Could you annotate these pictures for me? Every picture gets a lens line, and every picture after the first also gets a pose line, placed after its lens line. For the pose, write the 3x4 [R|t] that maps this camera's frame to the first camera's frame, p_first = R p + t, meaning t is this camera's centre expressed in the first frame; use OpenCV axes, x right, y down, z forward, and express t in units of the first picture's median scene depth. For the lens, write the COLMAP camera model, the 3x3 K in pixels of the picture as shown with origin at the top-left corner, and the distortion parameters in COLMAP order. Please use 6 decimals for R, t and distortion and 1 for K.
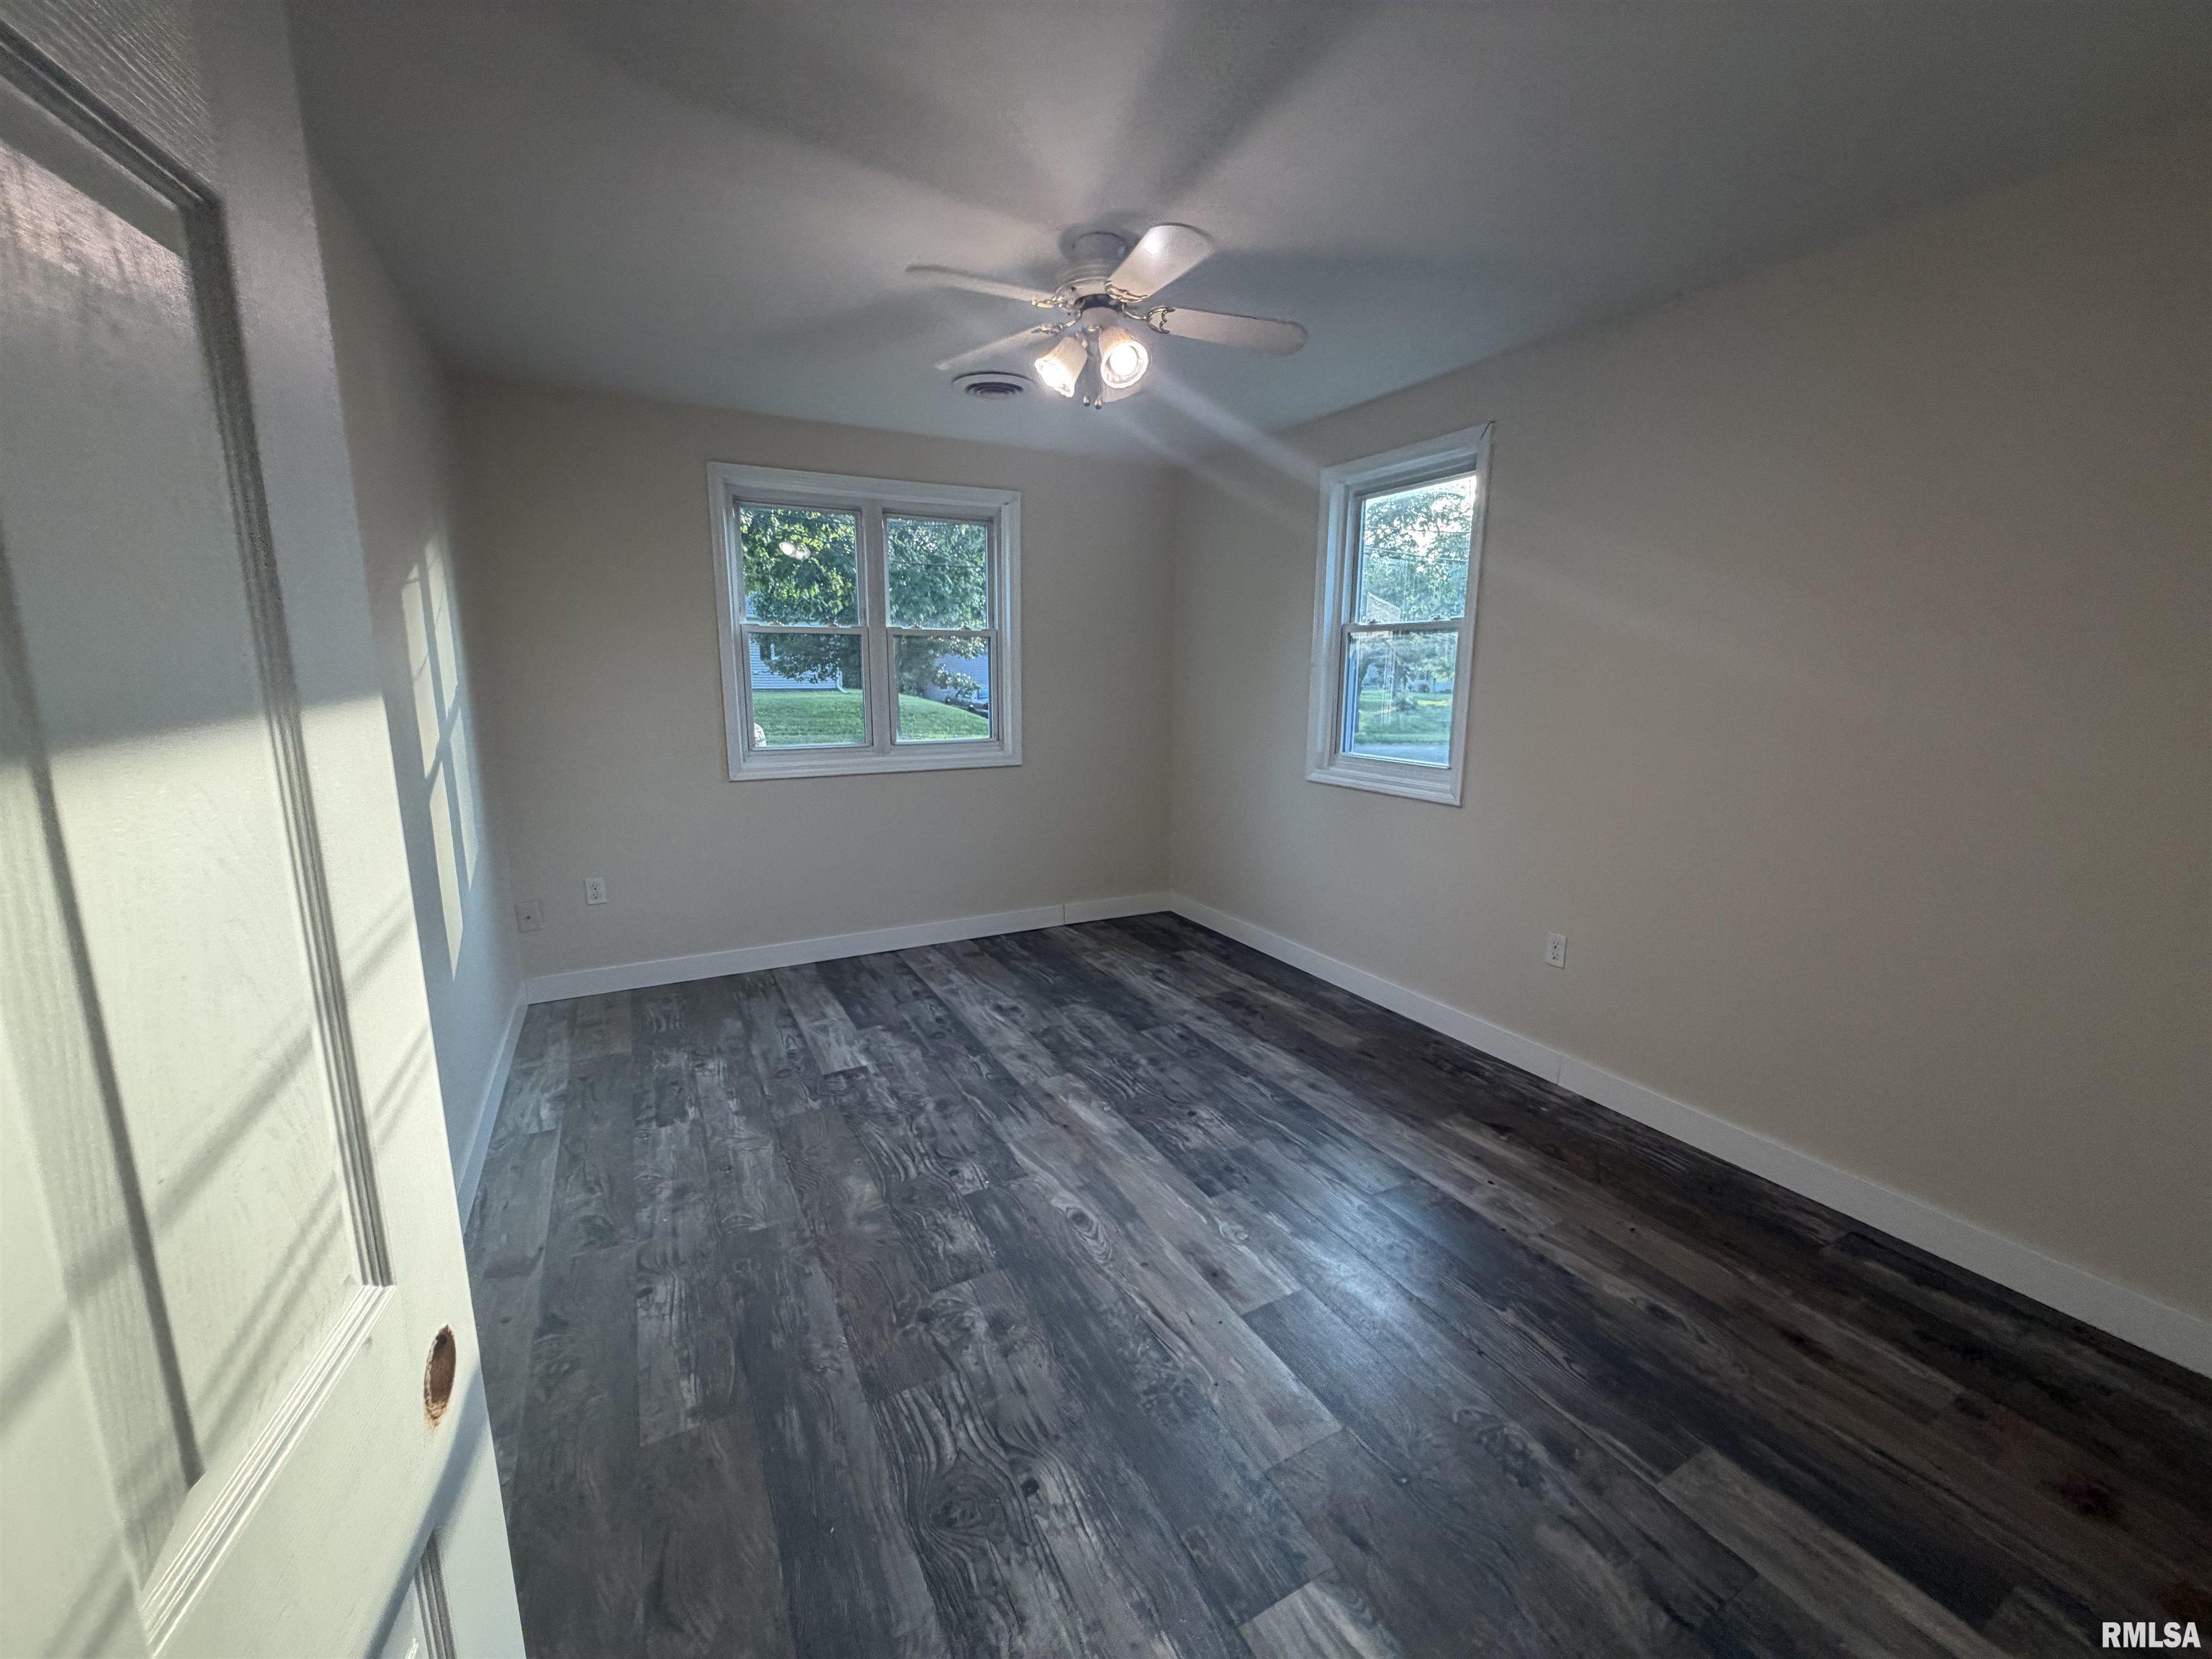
lens RADIAL K [[882.0, 0, 1097.5], [0, 882.0, 832.2], [0, 0, 1]] dist [0.000577, 0.000222]
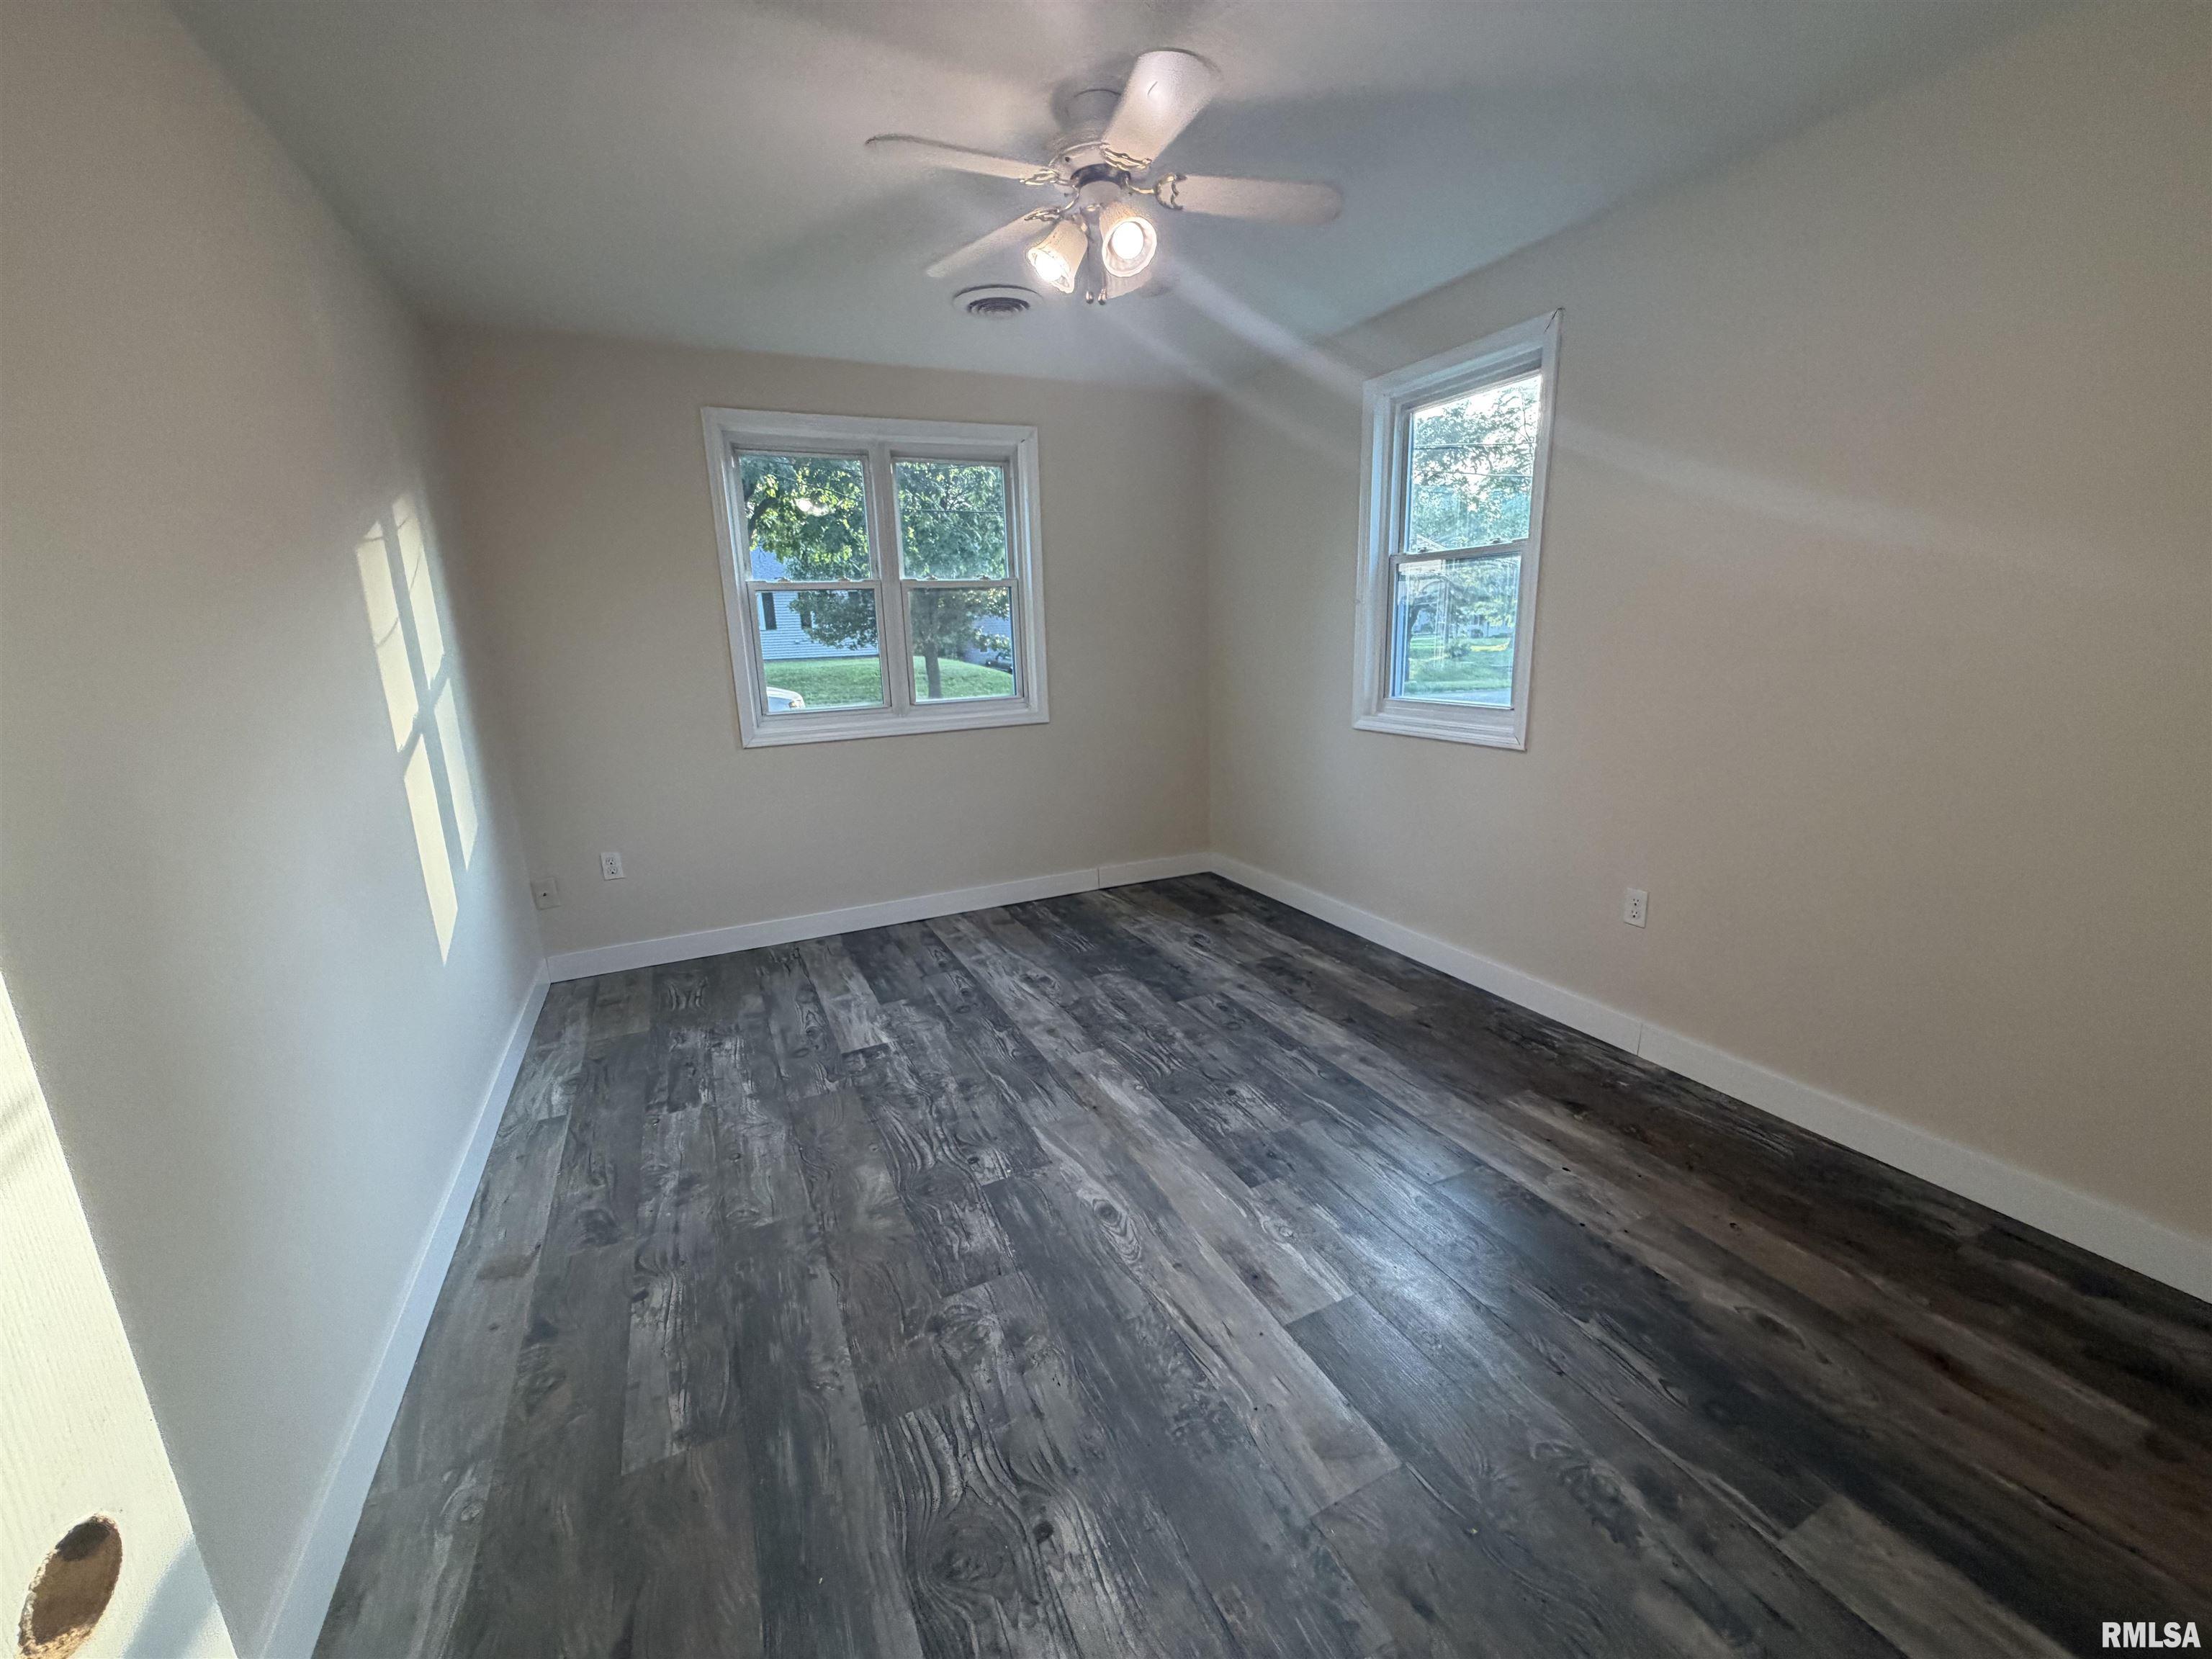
lens RADIAL K [[882.0, 0, 1101.0], [0, 882.0, 830.9], [0, 0, 1]] dist [0.000577, 0.000222]
pose [[0.998427, -0.025022, -0.050182, 0.030115], [0.027174, 0.998720, 0.042657, 0.003038], [0.049051, -0.043954, 0.997829, 0.104937]]
